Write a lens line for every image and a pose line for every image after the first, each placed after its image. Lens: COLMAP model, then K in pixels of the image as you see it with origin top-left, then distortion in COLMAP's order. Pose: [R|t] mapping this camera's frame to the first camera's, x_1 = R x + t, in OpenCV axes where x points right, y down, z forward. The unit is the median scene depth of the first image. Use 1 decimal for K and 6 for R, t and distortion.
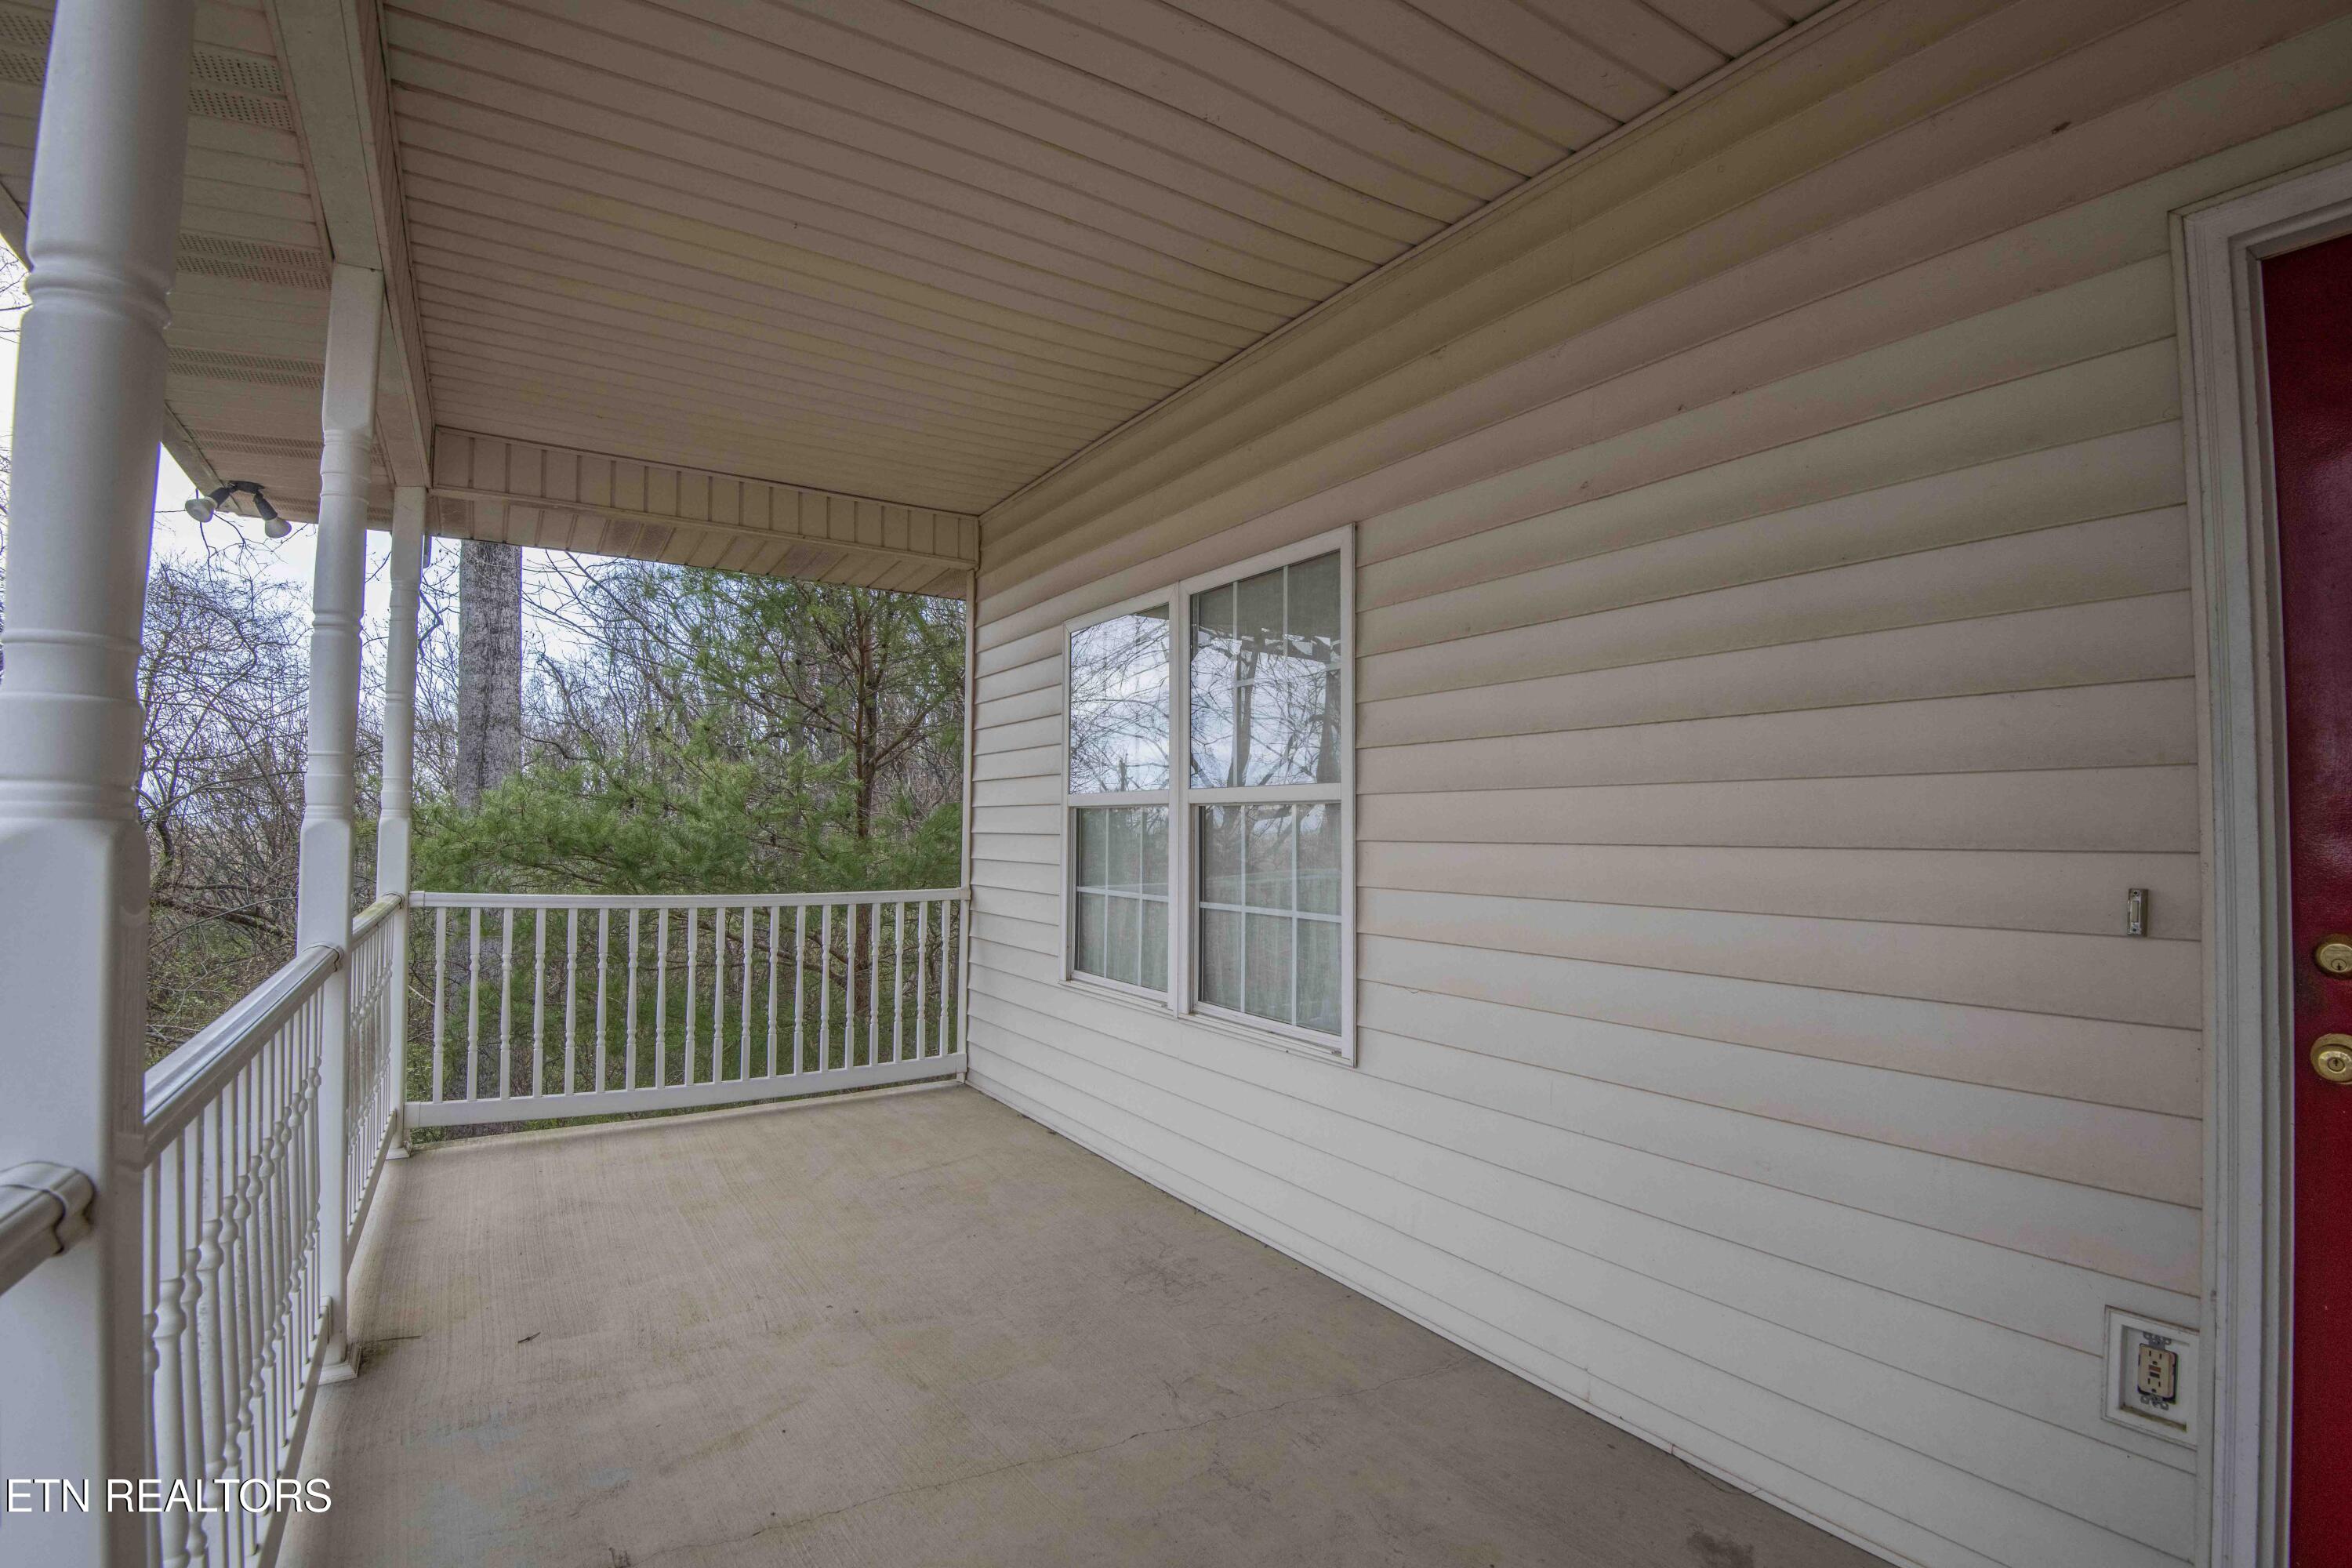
lens RADIAL K [[1084.0, 0, 1182.7], [0, 1084.0, 788.0], [0, 0, 1]] dist [-0.015266, -0.000347]
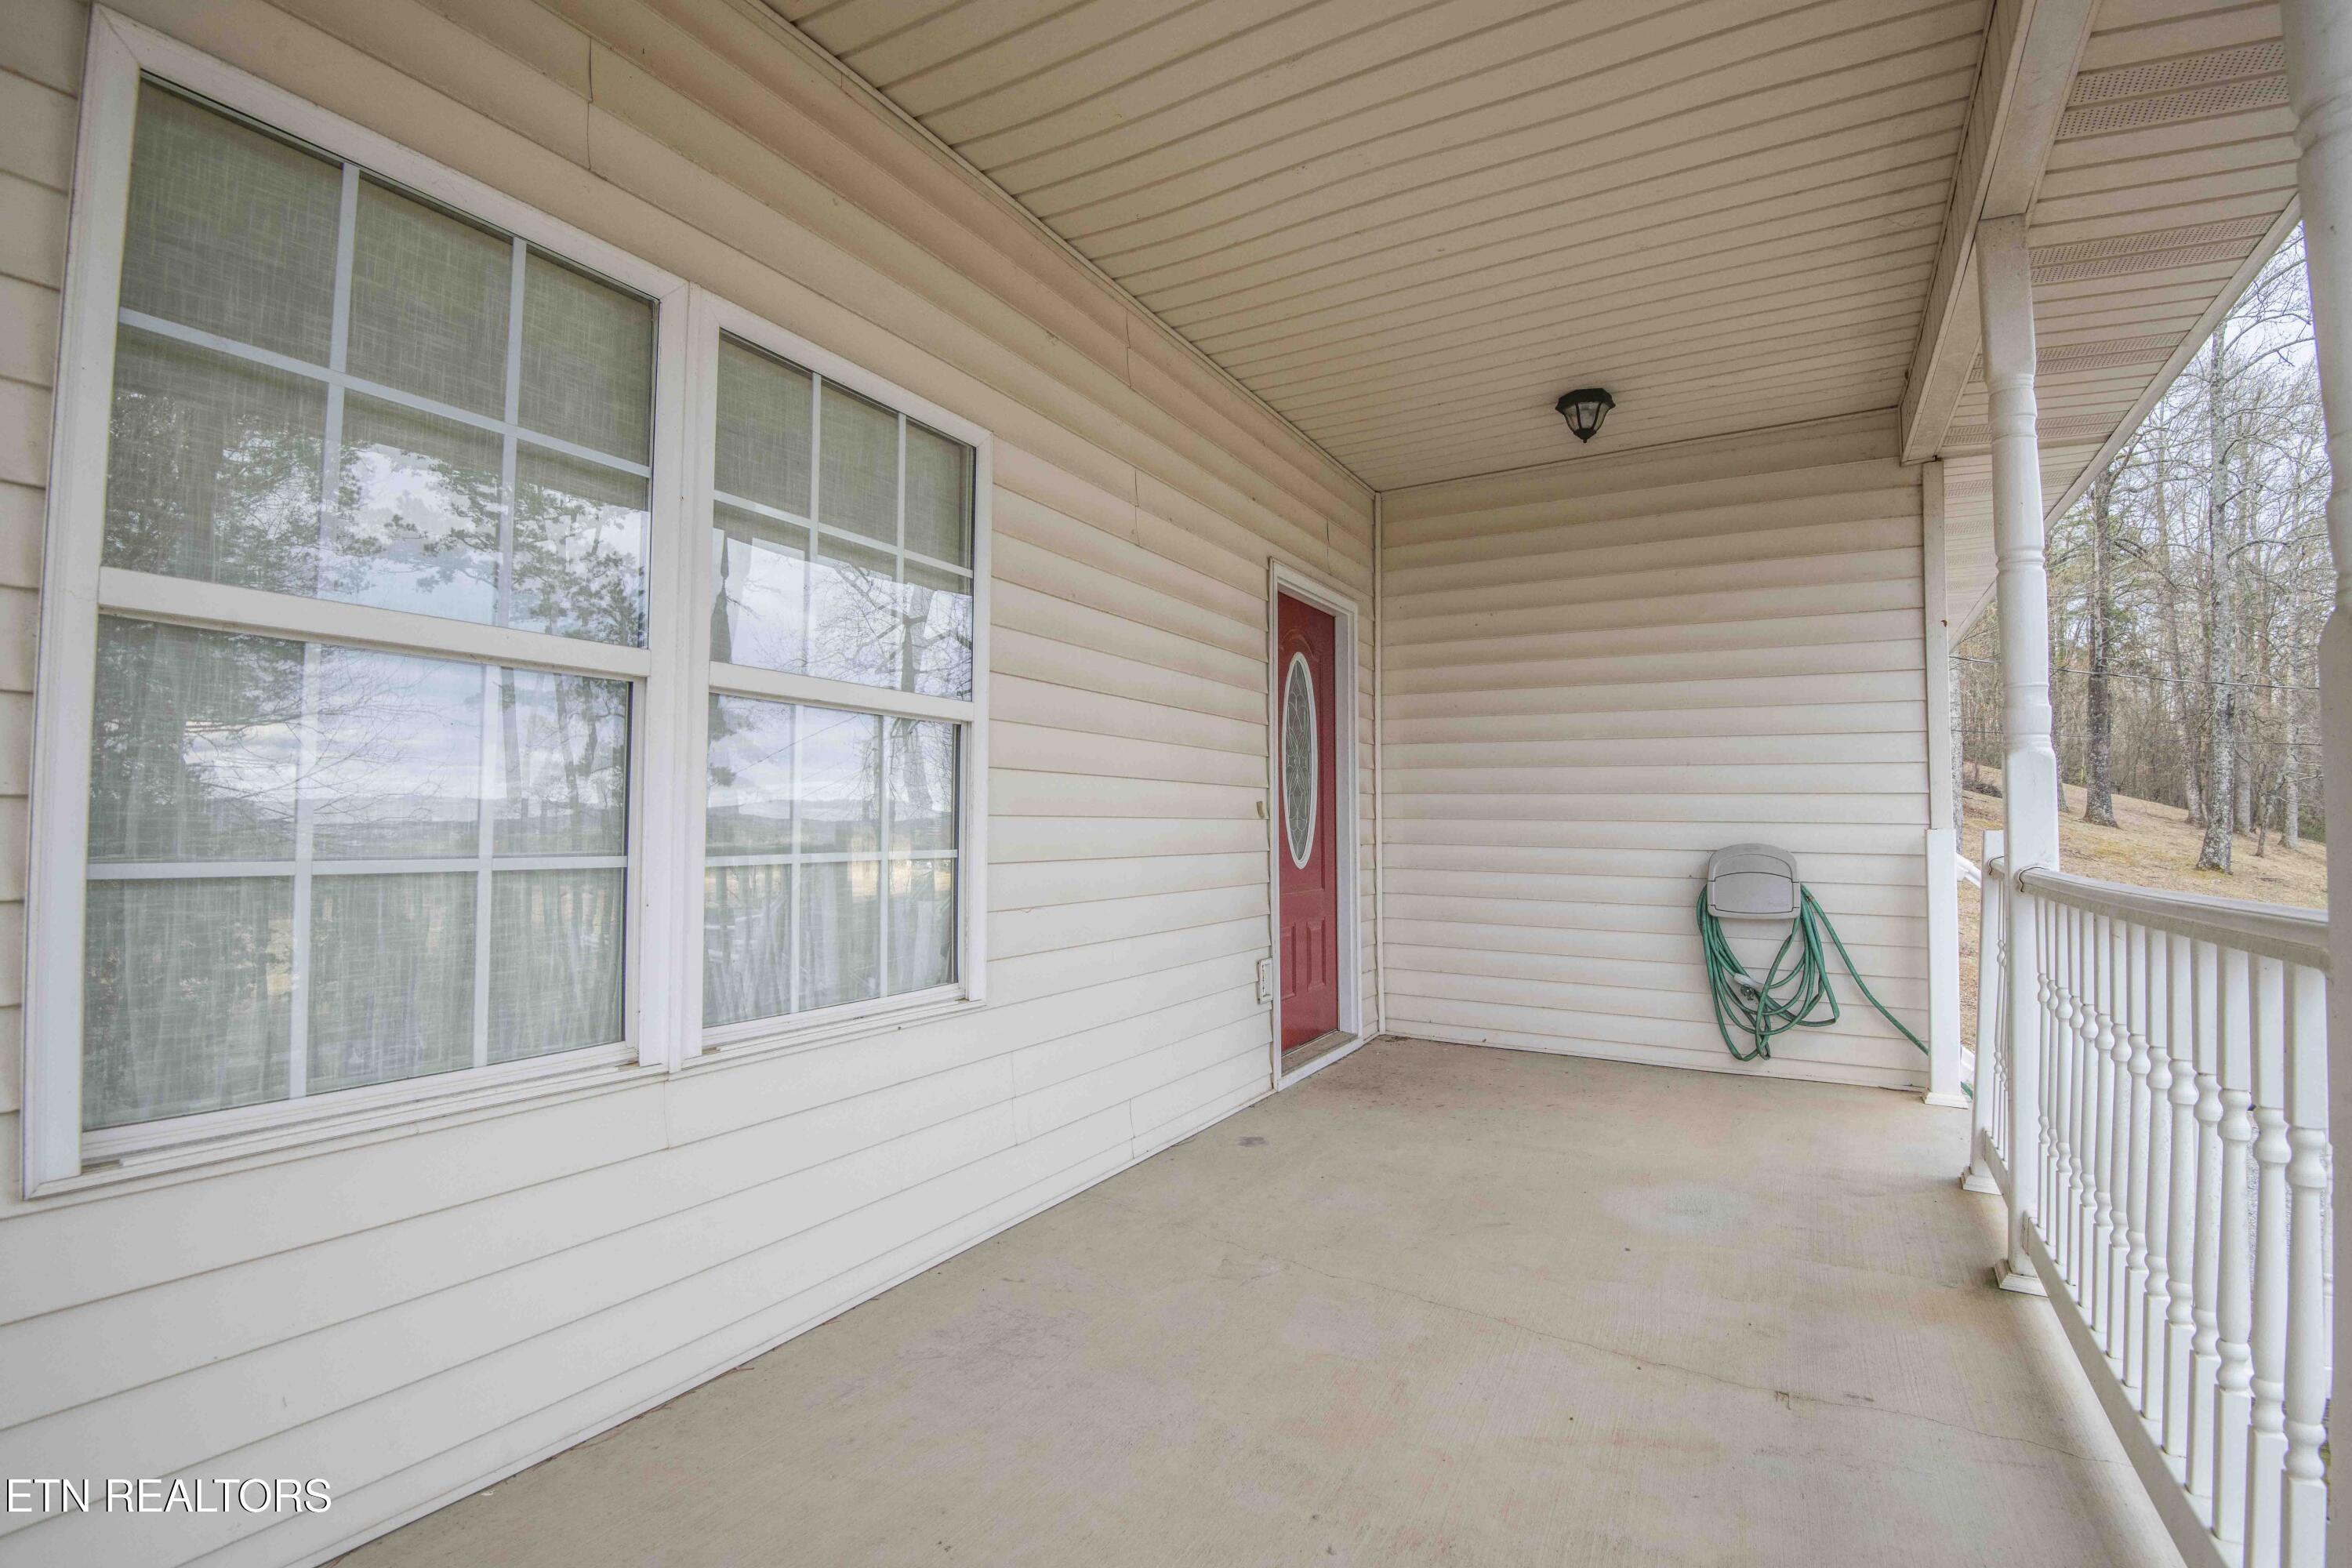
lens RADIAL K [[1084.0, 0, 1182.7], [0, 1084.0, 788.0], [0, 0, 1]] dist [-0.015266, -0.000347]
pose [[-0.458245, 0.022905, 0.888531, -0.847037], [-0.041201, 0.998046, -0.046977, 0.116242], [-0.887871, -0.058136, -0.456406, 1.425863]]
